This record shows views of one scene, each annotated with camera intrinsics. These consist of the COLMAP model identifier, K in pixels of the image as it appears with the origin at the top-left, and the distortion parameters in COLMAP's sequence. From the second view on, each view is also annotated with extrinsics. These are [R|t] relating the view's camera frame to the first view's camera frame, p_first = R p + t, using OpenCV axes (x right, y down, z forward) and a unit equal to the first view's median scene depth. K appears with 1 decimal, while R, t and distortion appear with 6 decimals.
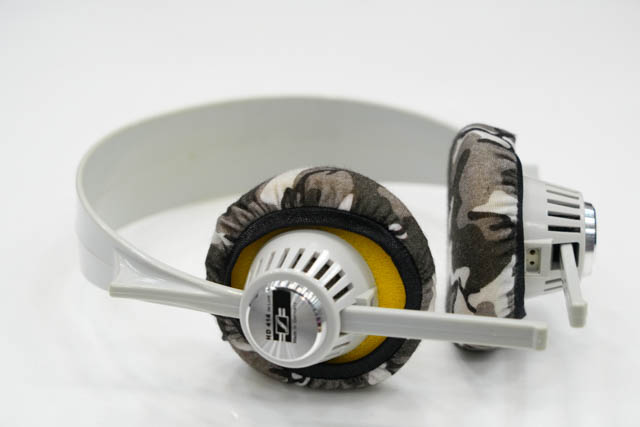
lens RADIAL K [[1981.9, 0, 320.0], [0, 1981.9, 213.5], [0, 0, 1]] dist [0.812231, -0.278656]
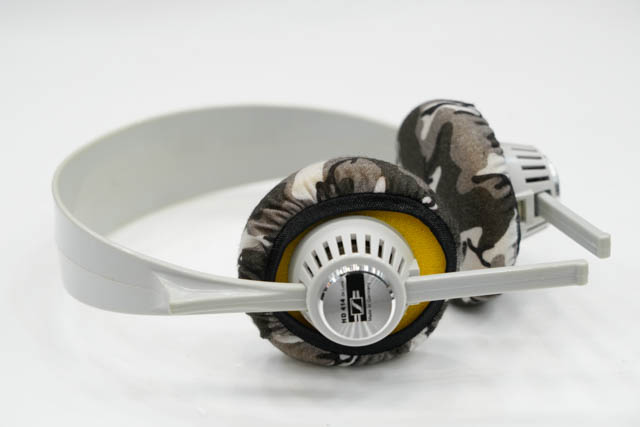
lens RADIAL K [[1981.9, 0, 320.0], [0, 1981.9, 213.5], [0, 0, 1]] dist [0.812231, -0.278656]
pose [[0.919722, -0.169159, 0.354256, -0.394899], [0.174613, 0.984494, 0.016771, -0.013957], [-0.351600, 0.046433, 0.934998, 0.007578]]
